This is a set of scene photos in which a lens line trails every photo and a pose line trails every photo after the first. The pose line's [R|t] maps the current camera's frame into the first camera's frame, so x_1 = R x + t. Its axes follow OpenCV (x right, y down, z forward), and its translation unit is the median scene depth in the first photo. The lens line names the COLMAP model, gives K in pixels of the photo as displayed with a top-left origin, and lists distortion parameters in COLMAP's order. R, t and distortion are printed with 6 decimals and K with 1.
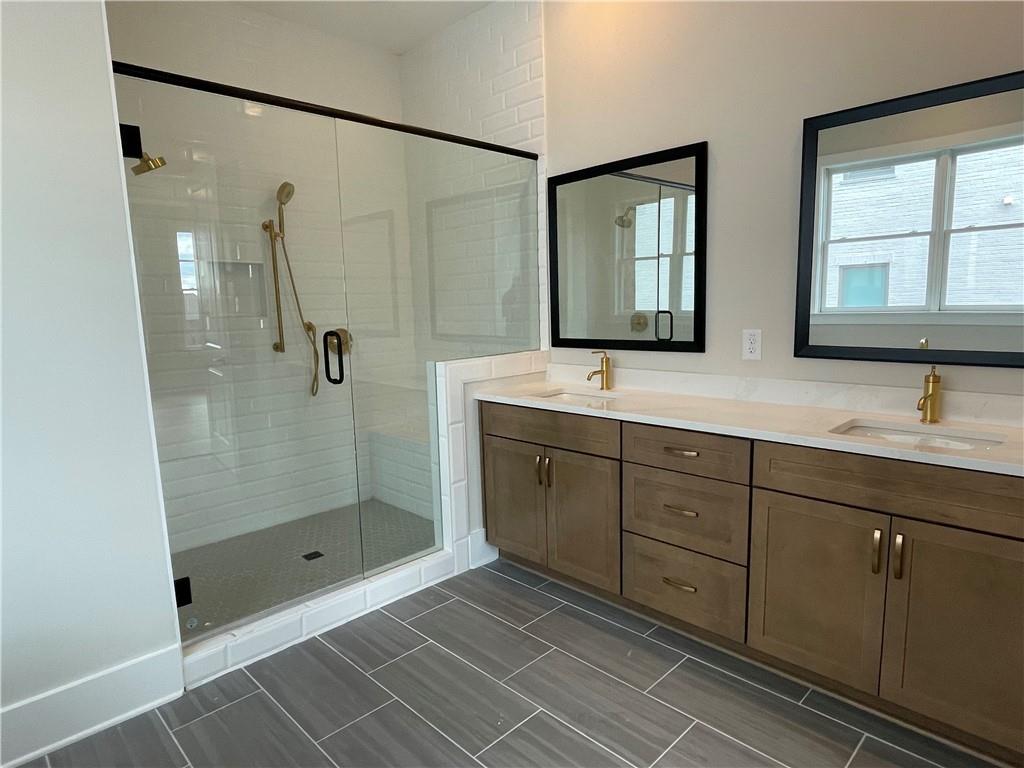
lens RADIAL K [[610.3, 0, 511.8], [0, 610.3, 389.7], [0, 0, 1]] dist [0.037413, -0.000747]
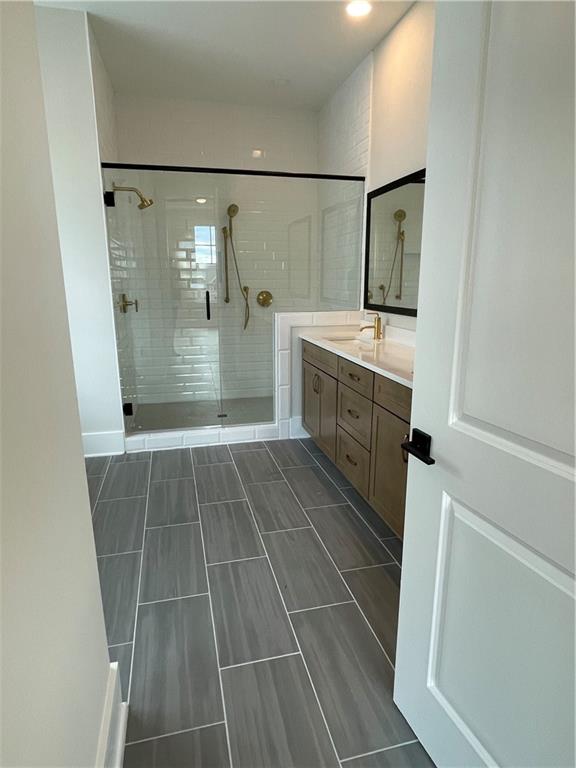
lens RADIAL K [[446.0, 0, 288.0], [0, 446.0, 384.0], [0, 0, 1]] dist [-0.003194, -0.000797]
pose [[0.871502, 0.140341, -0.469881, 0.494346], [-0.093238, 0.988117, 0.122192, -0.004489], [0.481446, -0.062680, 0.874232, -0.066312]]
